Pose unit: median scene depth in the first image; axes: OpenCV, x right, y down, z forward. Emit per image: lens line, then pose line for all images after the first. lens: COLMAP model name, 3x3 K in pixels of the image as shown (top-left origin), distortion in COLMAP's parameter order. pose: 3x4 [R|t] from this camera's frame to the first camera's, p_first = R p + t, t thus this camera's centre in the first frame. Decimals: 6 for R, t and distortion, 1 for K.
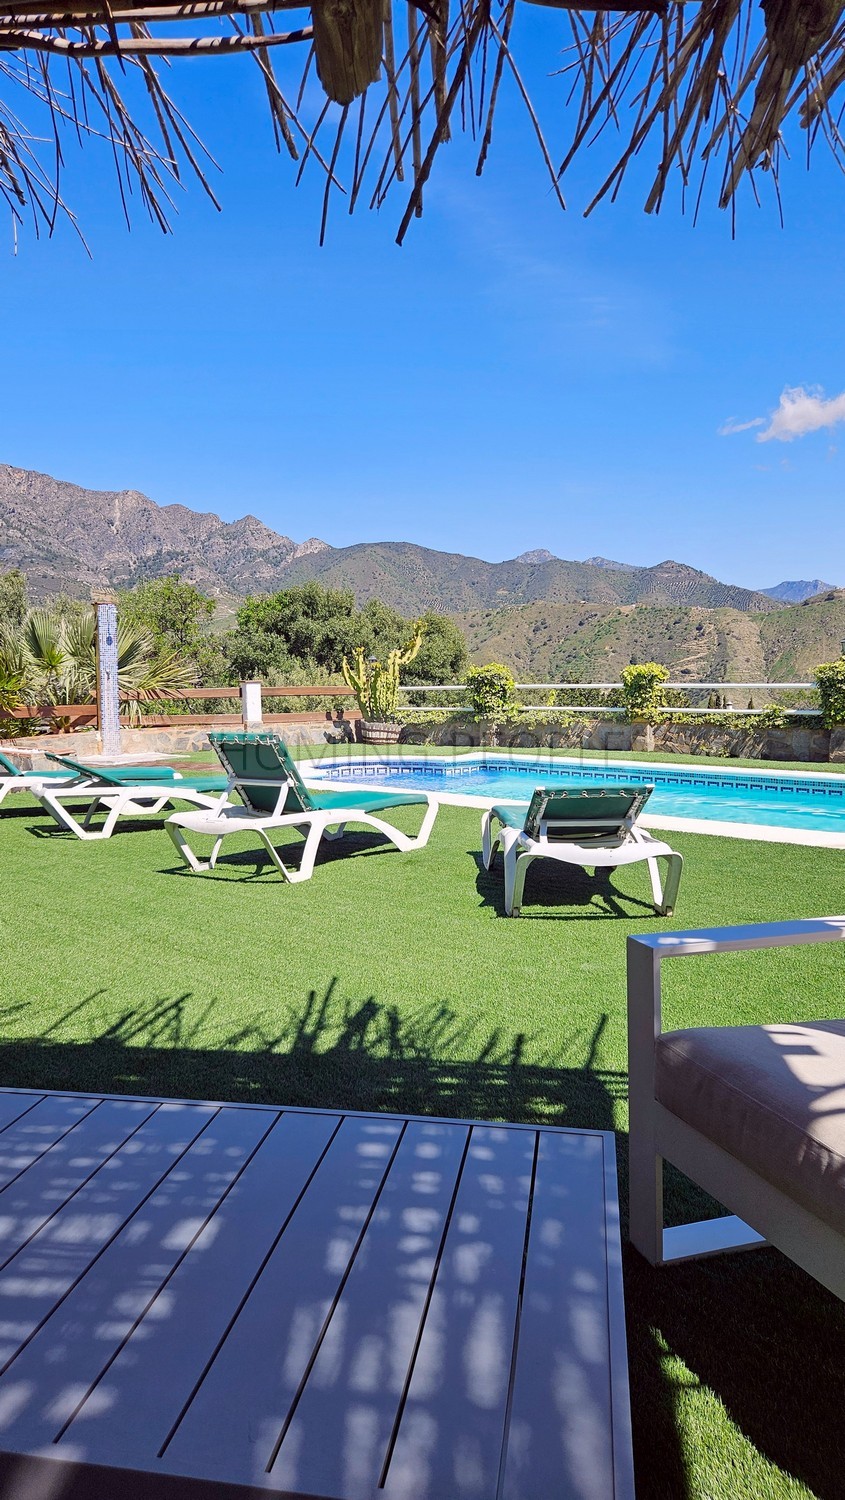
lens RADIAL K [[1017.8, 0, 401.6], [0, 1017.8, 746.7], [0, 0, 1]] dist [0.086833, -0.073342]
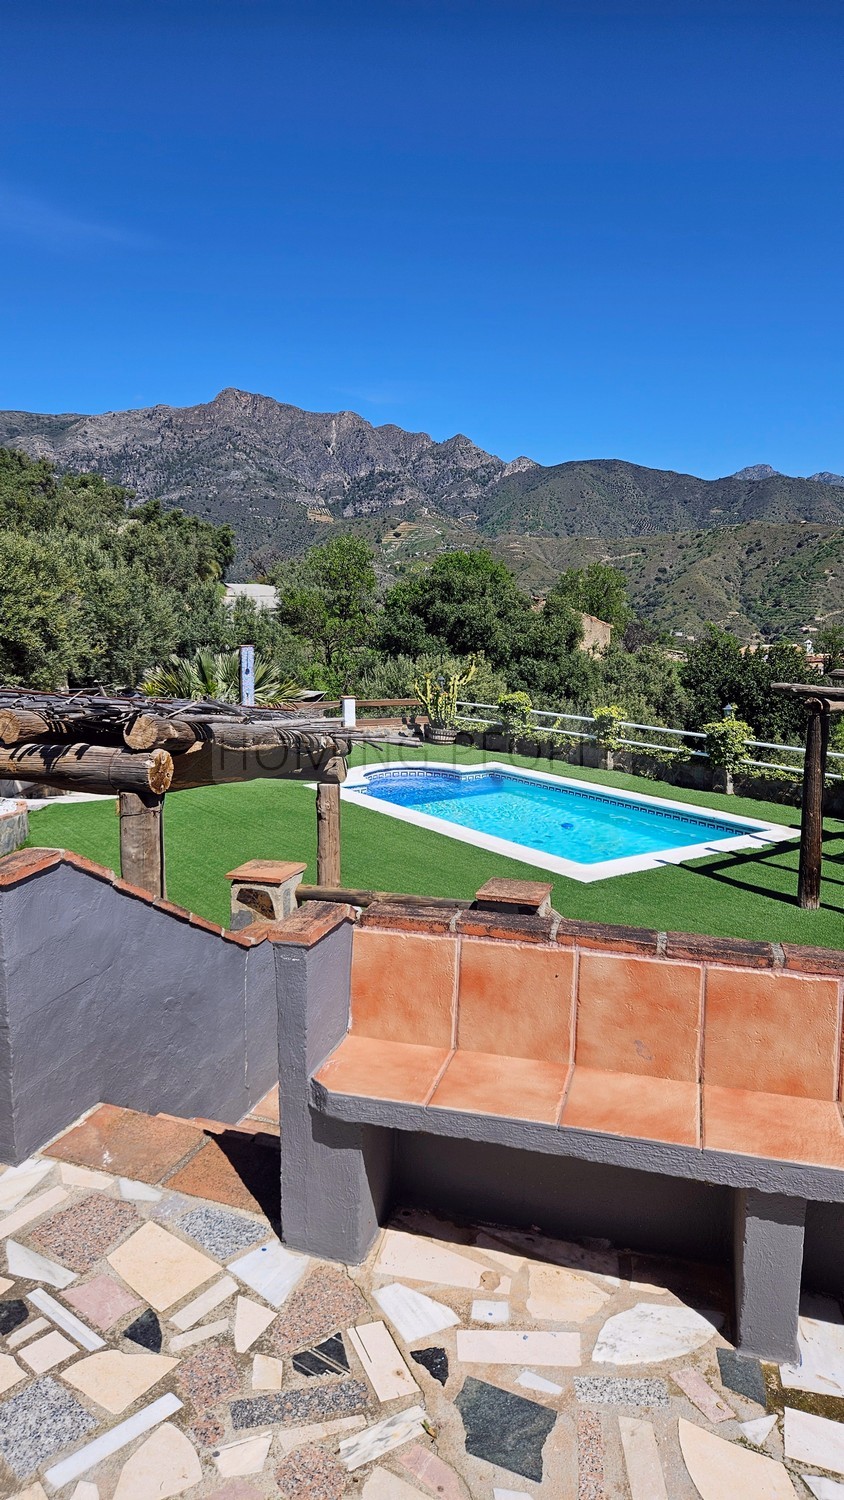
lens RADIAL K [[998.7, 0, 416.8], [0, 998.7, 745.1], [0, 0, 1]] dist [0.094310, -0.085290]
pose [[0.982664, 0.044519, -0.179969, 0.093243], [-0.030043, 0.996149, 0.082373, -0.054741], [0.182943, -0.075538, 0.980217, -0.159407]]
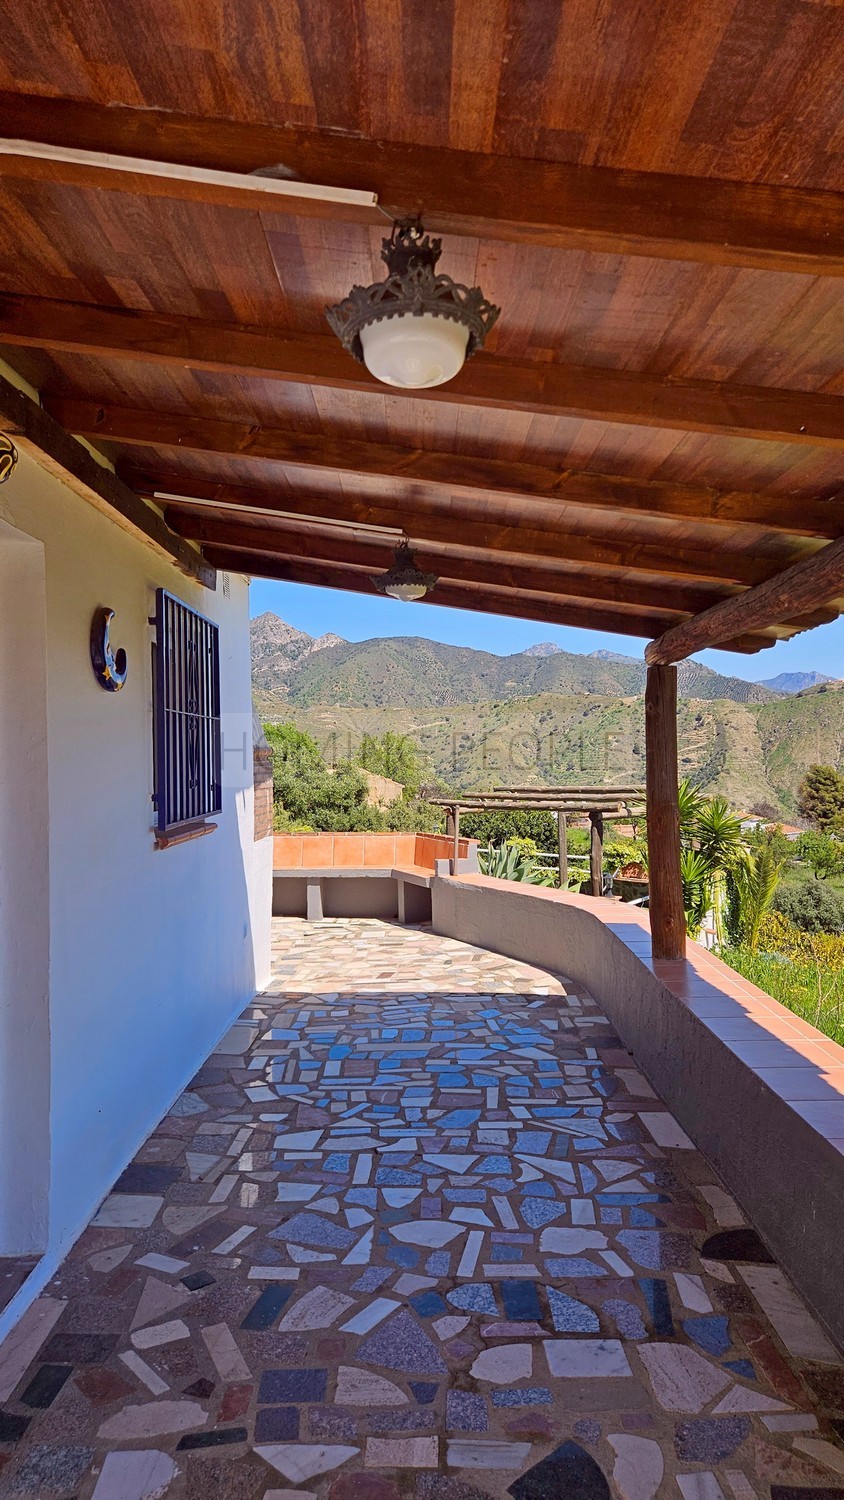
lens RADIAL K [[998.7, 0, 416.8], [0, 998.7, 745.1], [0, 0, 1]] dist [0.094310, -0.085290]
pose [[0.999996, -0.002844, -0.000852, 0.140959], [0.002759, 0.996218, -0.086848, -0.031589], [0.001095, 0.086845, 0.996221, -0.405808]]
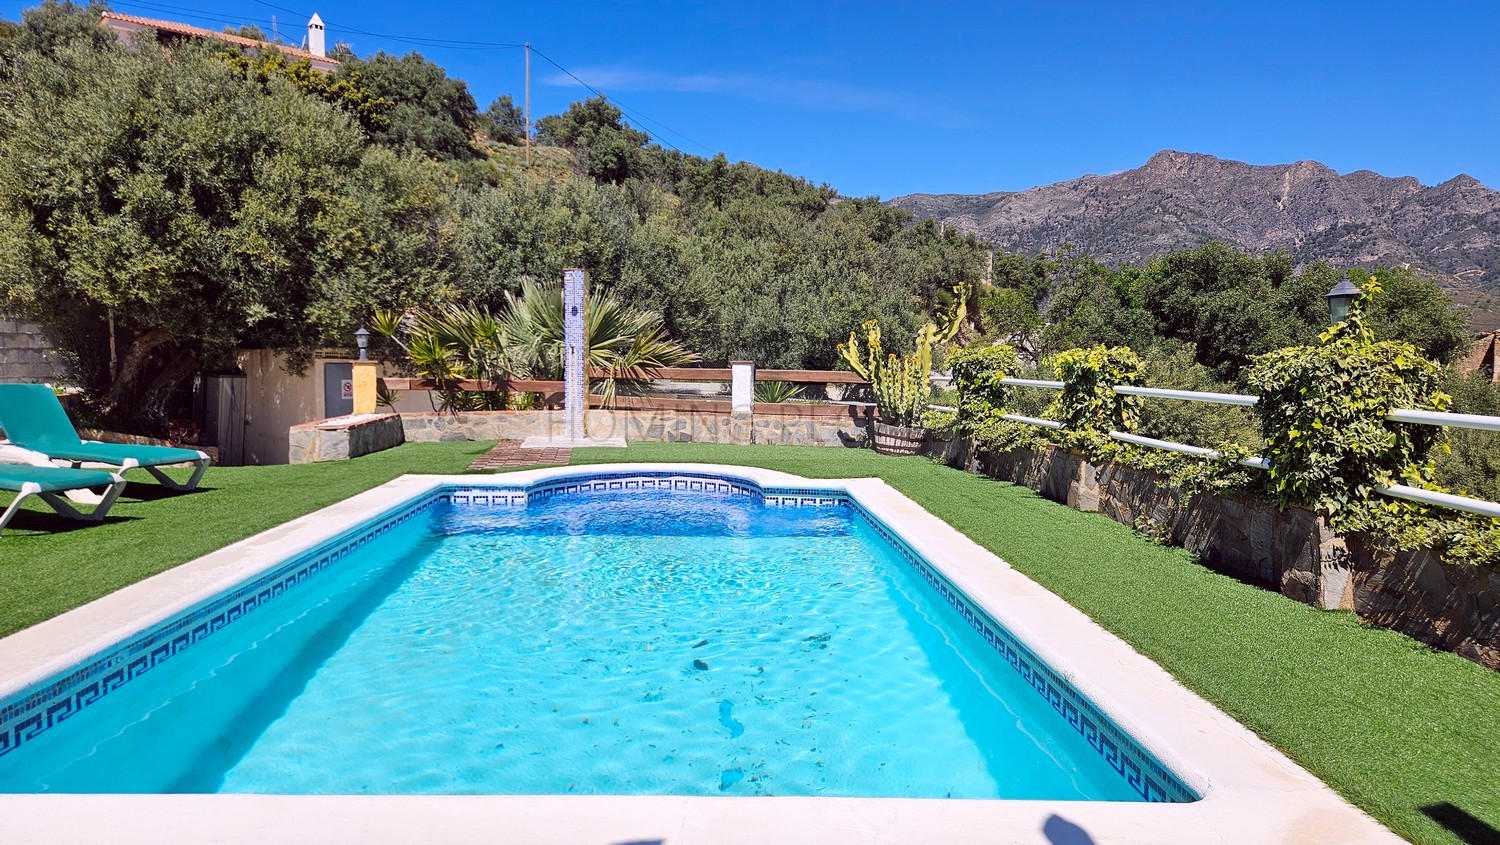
lens RADIAL K [[998.1, 0, 741.6], [0, 998.1, 429.9], [0, 0, 1]] dist [0.084609, -0.072917]
pose [[0.729205, 0.076031, -0.680059, 0.189257], [-0.076177, 0.996651, 0.029745, -0.016059], [0.680042, 0.030115, 0.732554, 0.200412]]
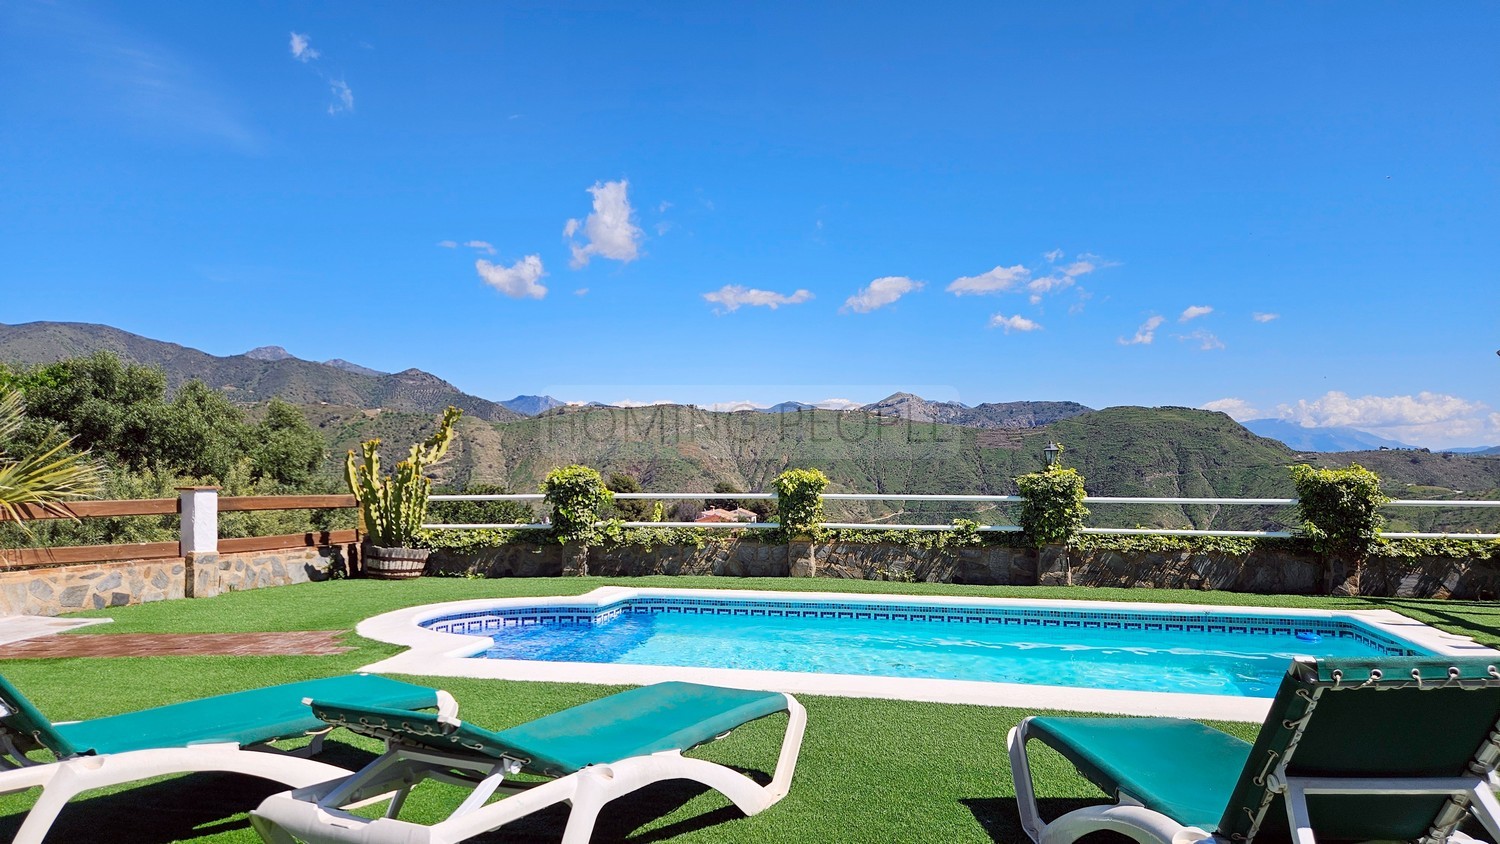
lens RADIAL K [[987.2, 0, 728.5], [0, 987.2, 430.1], [0, 0, 1]] dist [0.084185, -0.065876]
pose [[0.844775, 0.036658, 0.533864, -0.097548], [0.027402, 0.993379, -0.111570, -0.010407], [-0.534419, 0.108881, 0.838177, 0.147380]]
